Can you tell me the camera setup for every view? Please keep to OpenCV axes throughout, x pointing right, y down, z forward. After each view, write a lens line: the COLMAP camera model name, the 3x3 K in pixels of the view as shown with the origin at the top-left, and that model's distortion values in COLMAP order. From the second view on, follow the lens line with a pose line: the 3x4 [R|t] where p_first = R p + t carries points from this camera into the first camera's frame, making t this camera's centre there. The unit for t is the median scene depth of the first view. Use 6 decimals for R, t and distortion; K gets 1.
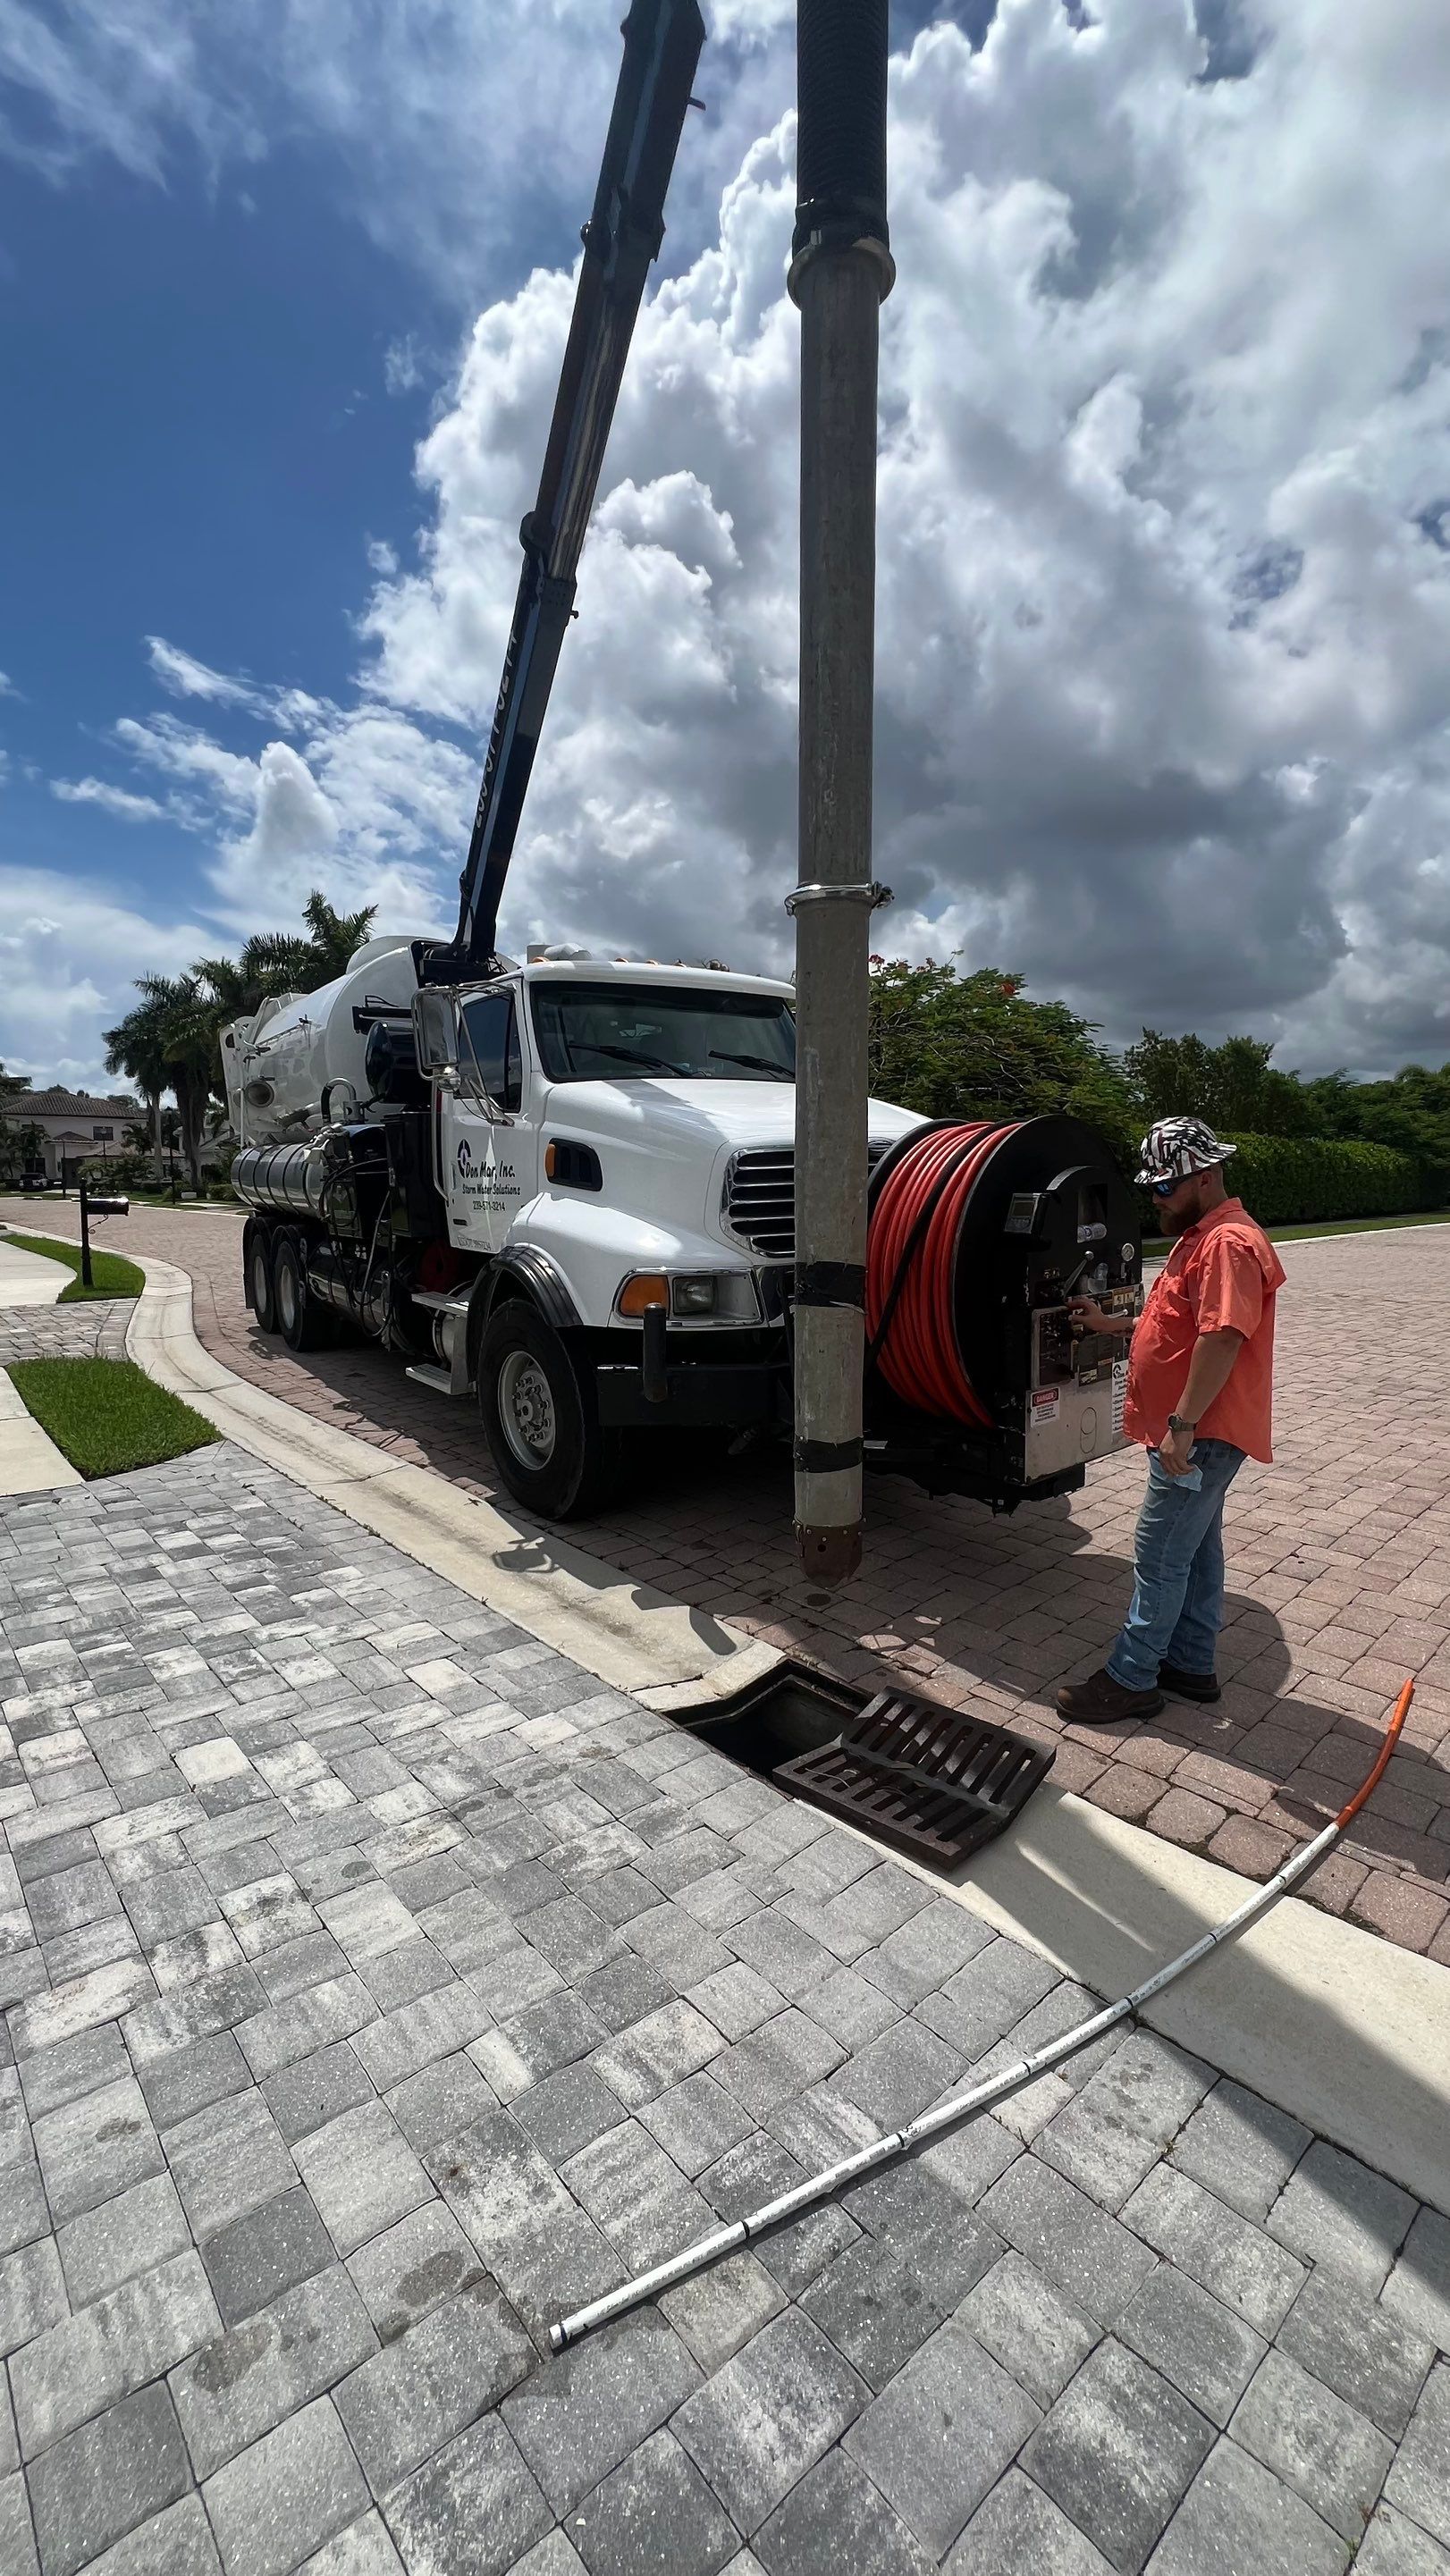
lens RADIAL K [[1028.1, 0, 729.4], [0, 1028.1, 1285.0], [0, 0, 1]] dist [-0.005263, 0.001366]
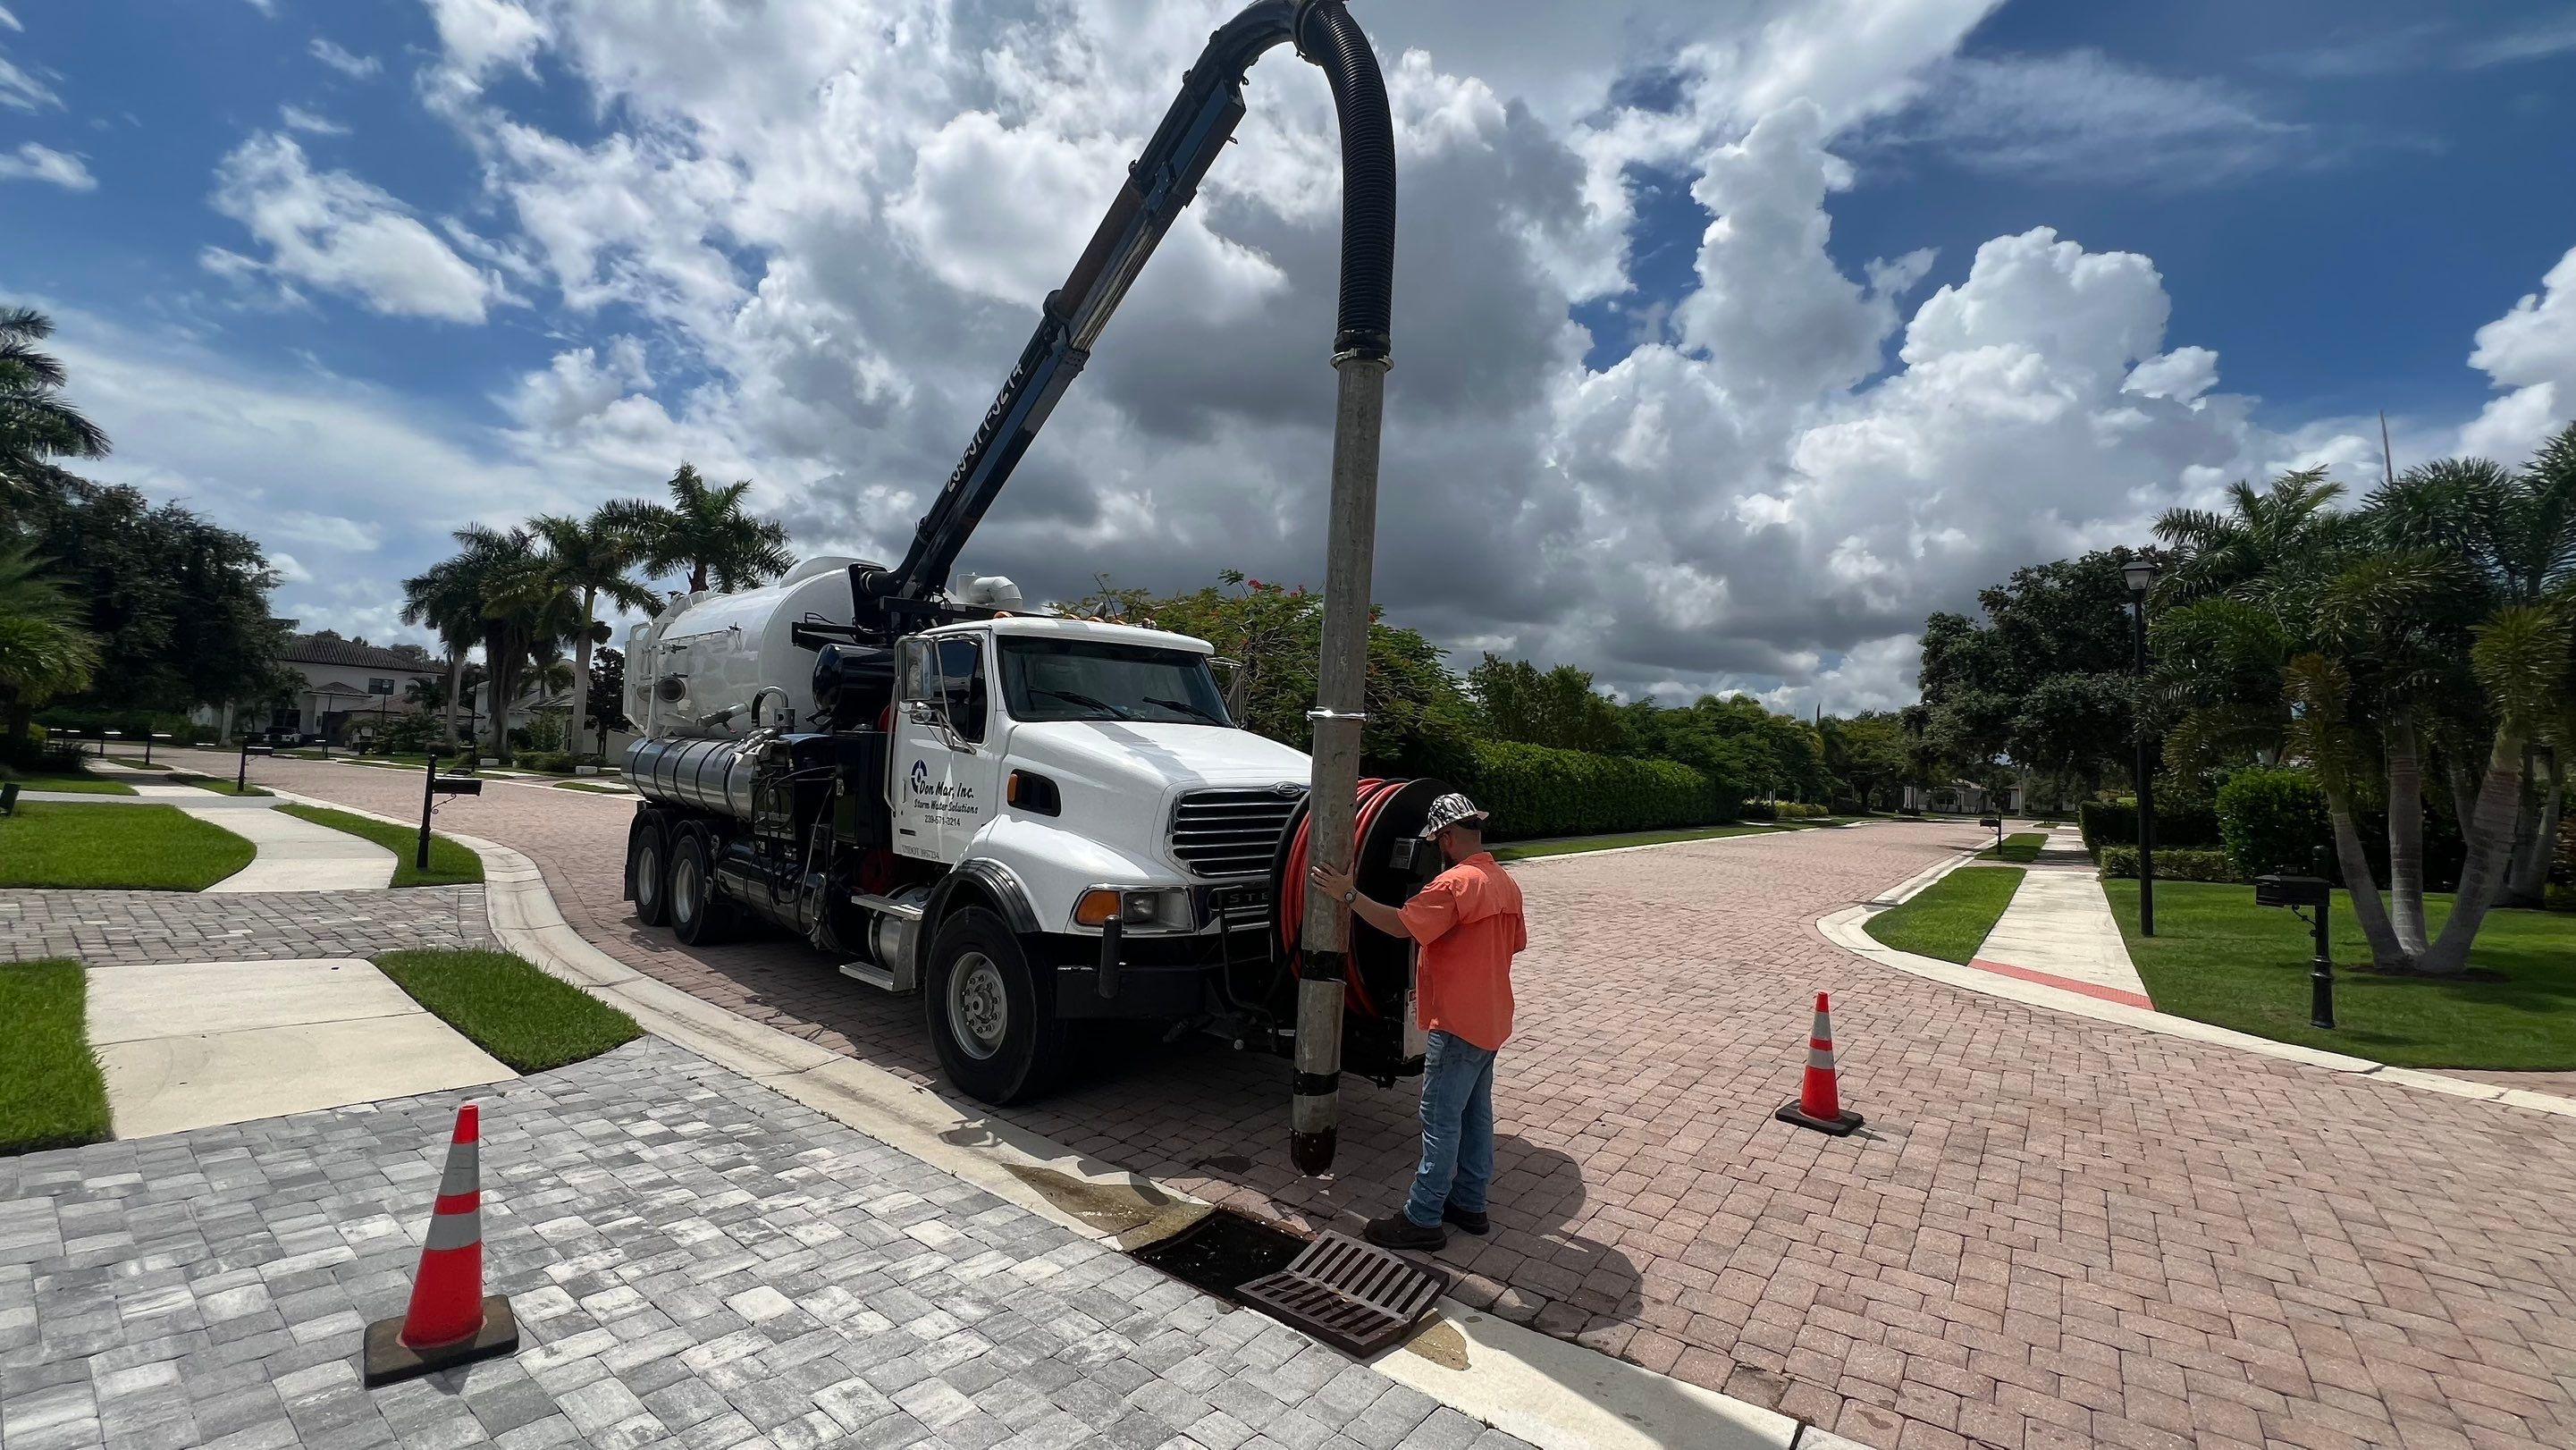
lens RADIAL K [[1028.1, 0, 1281.7], [0, 1028.1, 726.1], [0, 0, 1]] dist [-0.005263, 0.001366]
pose [[0.981831, 0.049267, 0.183250, -0.086866], [-0.022330, 0.988995, -0.146251, -0.024680], [-0.188439, 0.139502, 0.972127, -0.211025]]
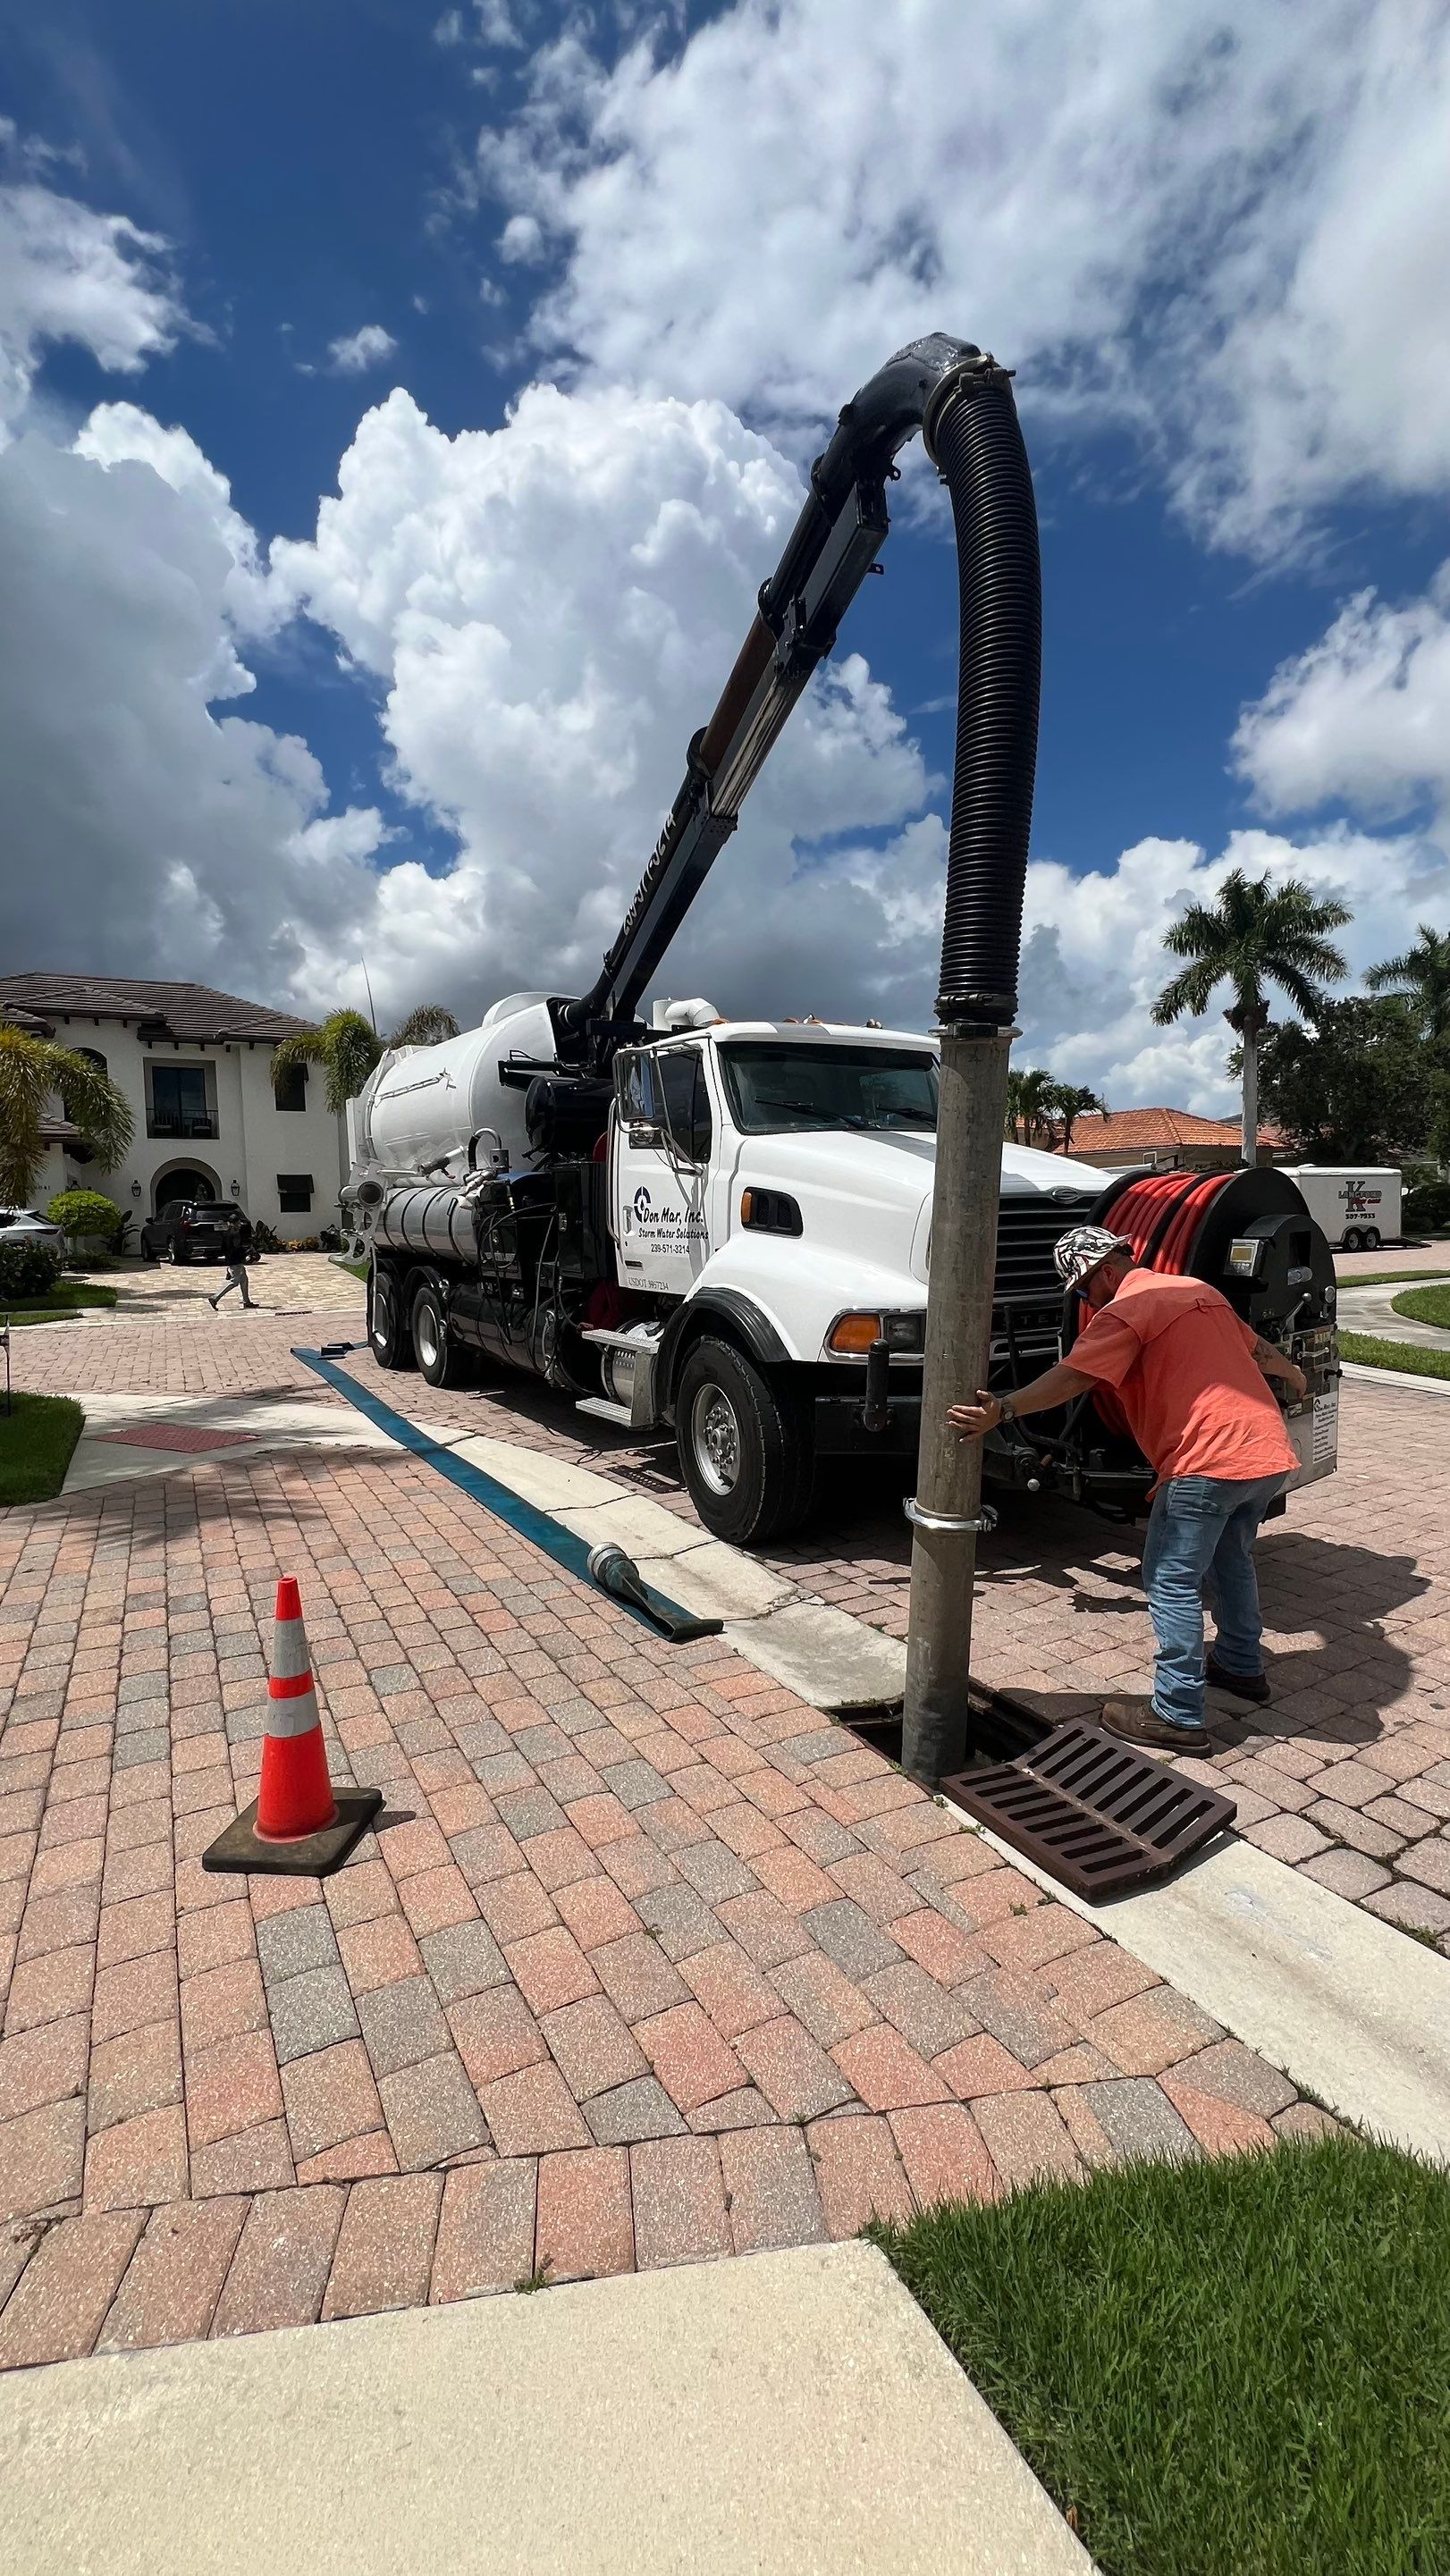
lens RADIAL K [[1028.1, 0, 714.4], [0, 1028.1, 1307.2], [0, 0, 1]] dist [-0.005263, 0.001366]
pose [[0.999066, 0.004563, -0.042967, -0.155610], [-0.005354, 0.999818, -0.018312, 0.003948], [0.042876, 0.018525, 0.998909, -0.077369]]
